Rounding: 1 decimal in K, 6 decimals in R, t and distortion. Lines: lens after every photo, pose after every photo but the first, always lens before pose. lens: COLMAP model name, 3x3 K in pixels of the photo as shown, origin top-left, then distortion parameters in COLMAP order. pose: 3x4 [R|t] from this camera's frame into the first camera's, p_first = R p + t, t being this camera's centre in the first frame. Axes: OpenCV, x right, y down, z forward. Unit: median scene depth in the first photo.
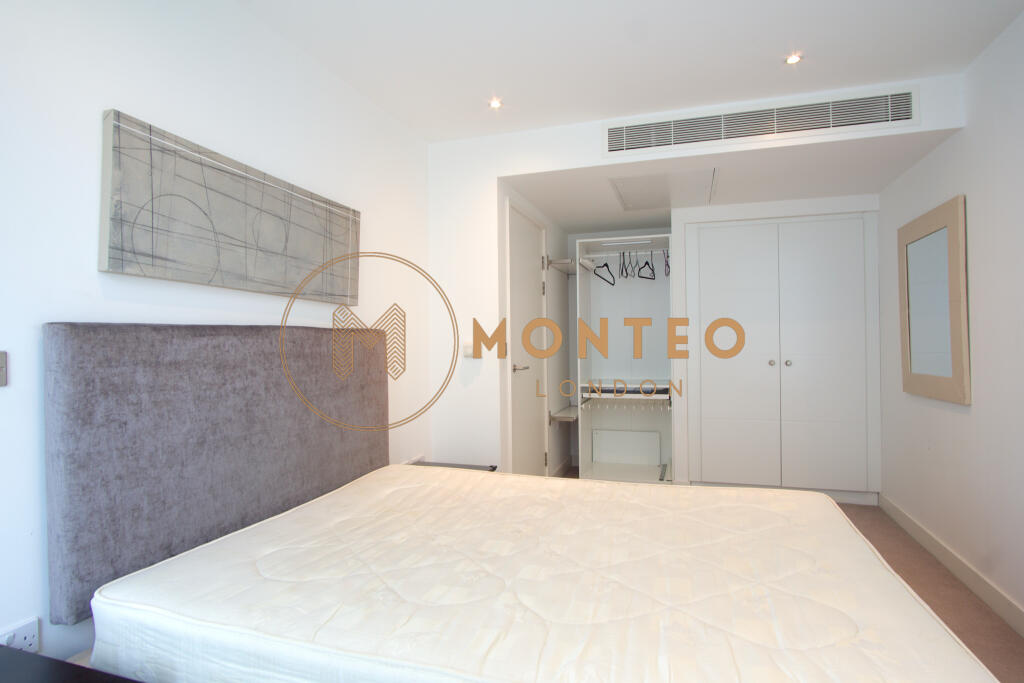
lens RADIAL K [[548.8, 0, 510.9], [0, 548.8, 339.4], [0, 0, 1]] dist [-0.027390, 0.004711]
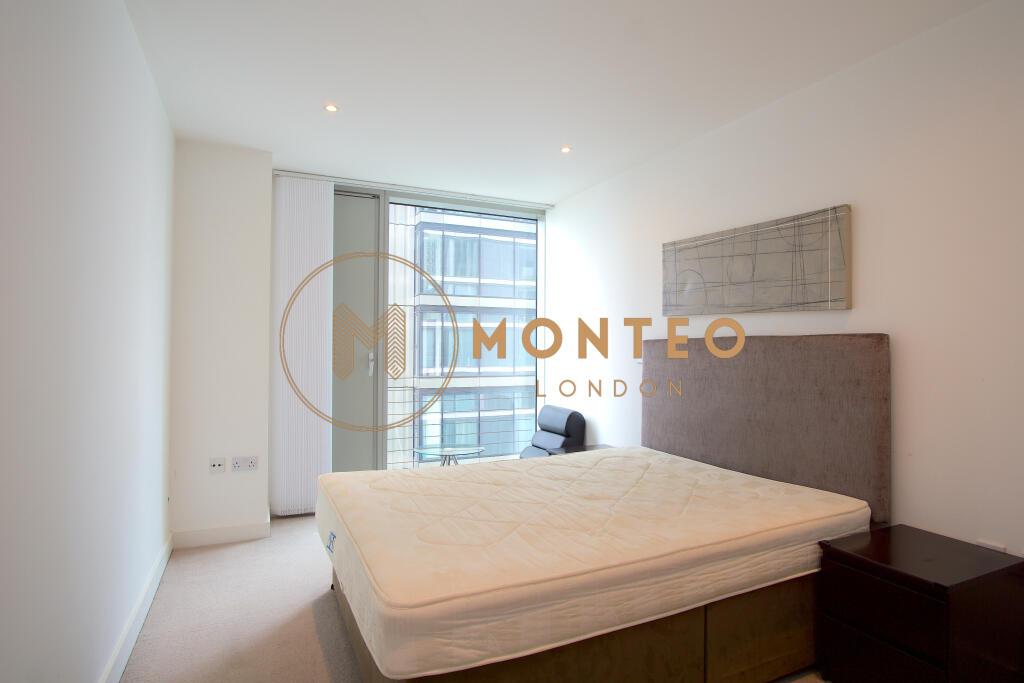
lens RADIAL K [[548.8, 0, 513.1], [0, 548.8, 342.1], [0, 0, 1]] dist [-0.027390, 0.004711]
pose [[-0.720051, 0.001361, -0.693919, 0.901155], [0.008348, 0.999943, -0.006701, -0.006300], [0.693871, -0.010618, -0.720021, 1.543770]]
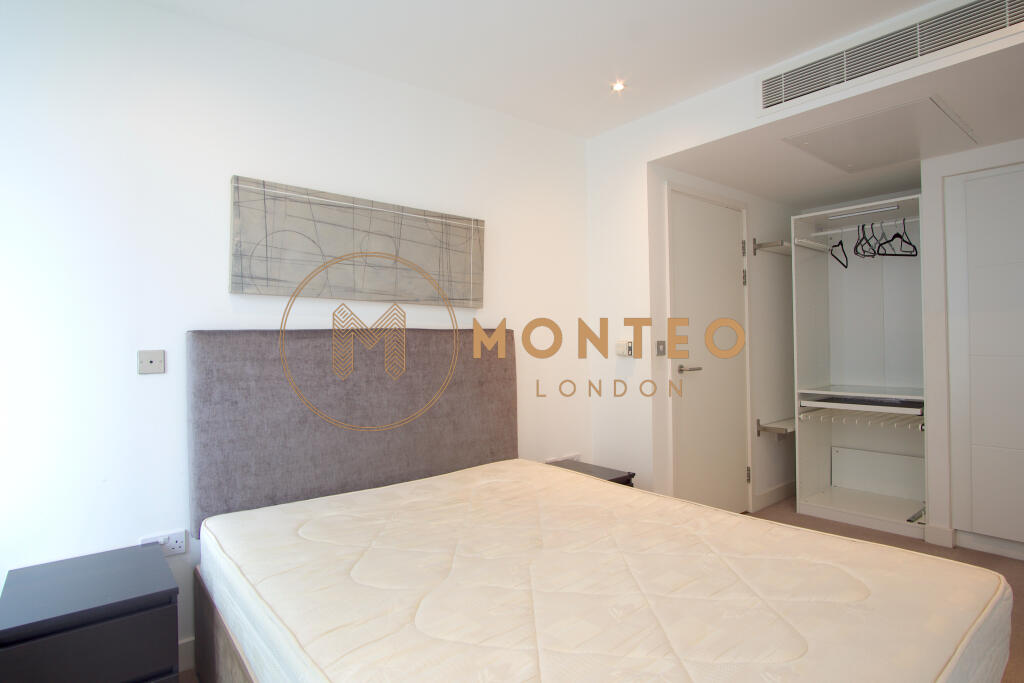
lens RADIAL K [[548.8, 0, 511.9], [0, 548.8, 340.0], [0, 0, 1]] dist [-0.027390, 0.004711]
pose [[0.839415, -0.003372, -0.543481, 0.434309], [0.007964, 0.999950, 0.006096, -0.005018], [0.543433, -0.009445, 0.839399, 0.149921]]
